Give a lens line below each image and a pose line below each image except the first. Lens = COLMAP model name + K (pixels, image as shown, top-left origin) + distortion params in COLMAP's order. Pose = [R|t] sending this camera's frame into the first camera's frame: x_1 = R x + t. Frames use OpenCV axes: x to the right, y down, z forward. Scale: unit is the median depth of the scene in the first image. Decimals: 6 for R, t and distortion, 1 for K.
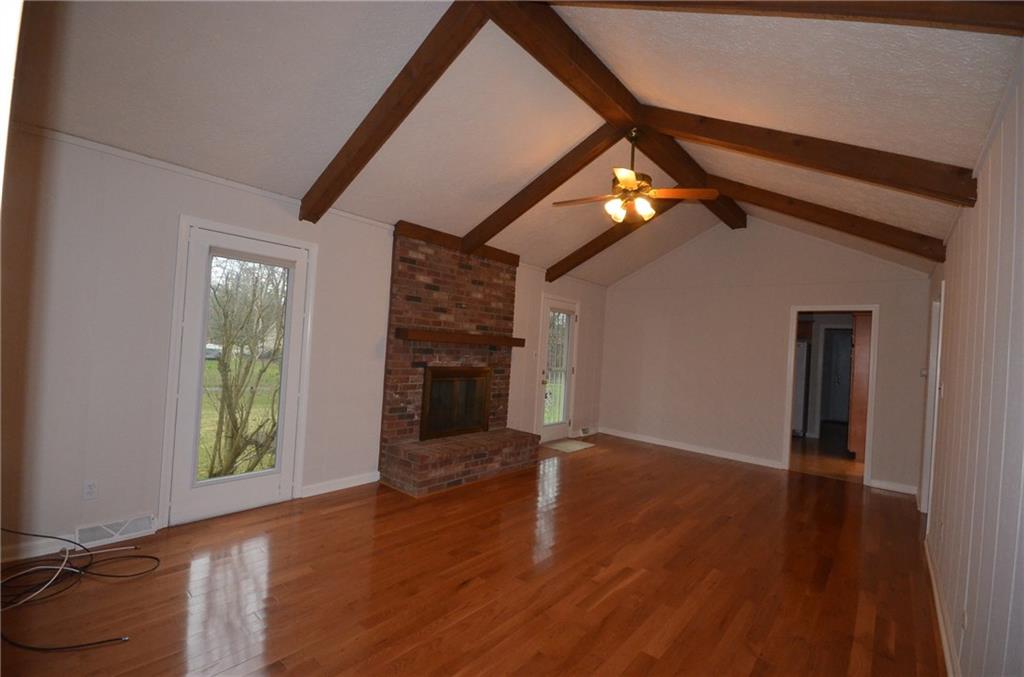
lens RADIAL K [[451.4, 0, 520.6], [0, 451.4, 342.0], [0, 0, 1]] dist [0.003323, -0.010282]
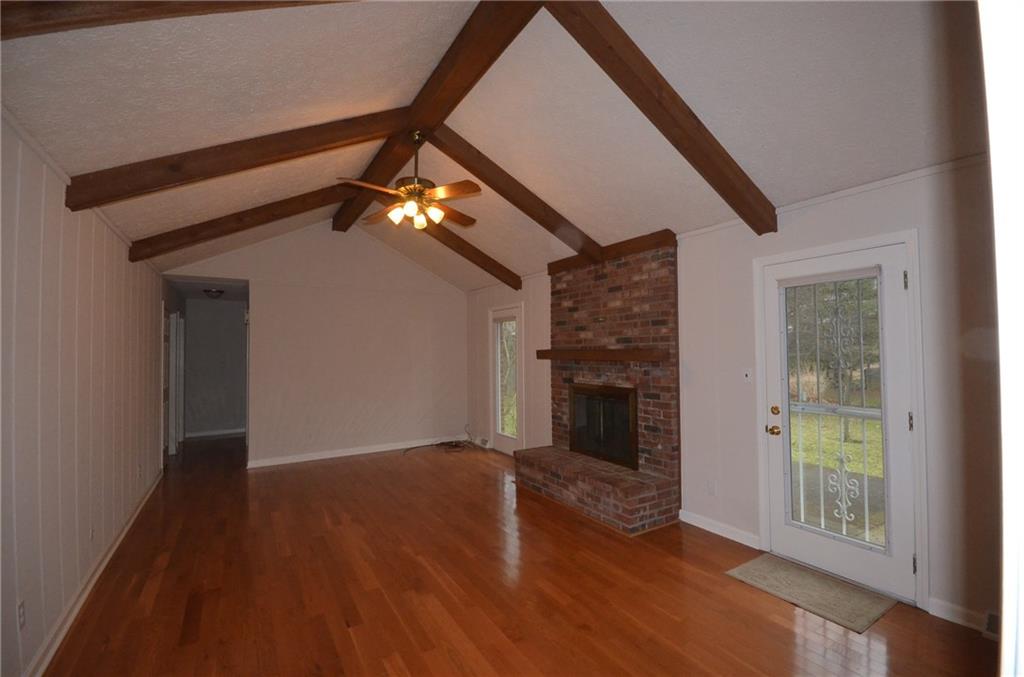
lens RADIAL K [[451.4, 0, 517.8], [0, 451.4, 339.3], [0, 0, 1]] dist [0.003323, -0.010282]
pose [[-0.327423, -0.082163, -0.941299, 0.829482], [-0.002695, 0.996289, -0.086025, 0.042619], [0.944874, -0.025630, -0.326430, 1.184085]]
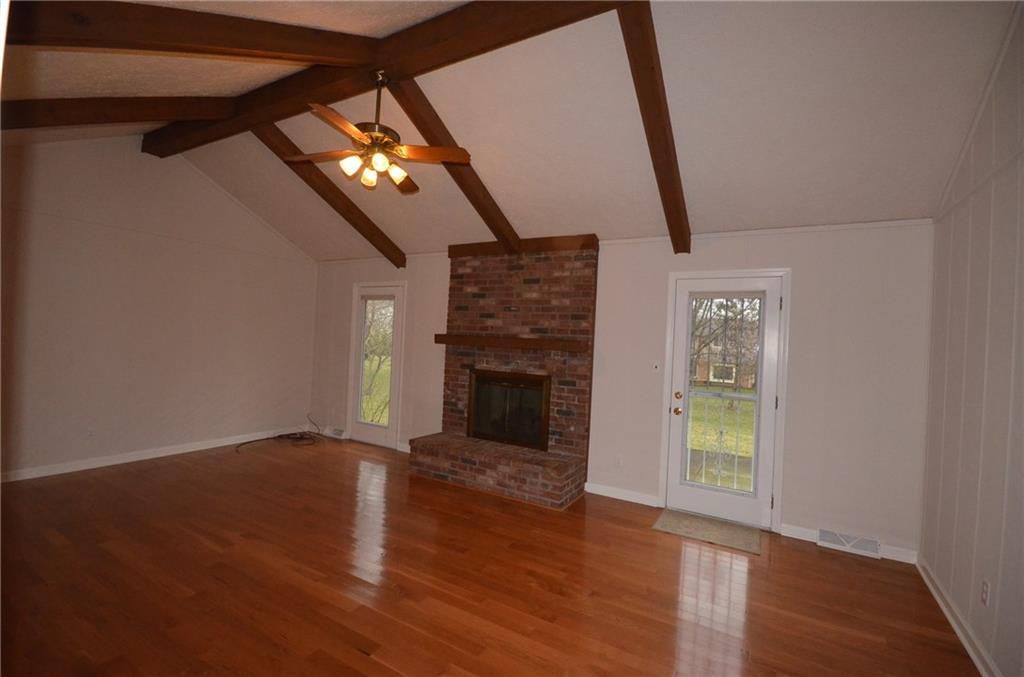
lens RADIAL K [[451.4, 0, 521.0], [0, 451.4, 343.3], [0, 0, 1]] dist [0.003323, -0.010282]
pose [[0.172279, -0.048076, -0.983874, 0.846812], [-0.029816, 0.998096, -0.053991, 0.046260], [0.984597, 0.038636, 0.170517, 0.888599]]
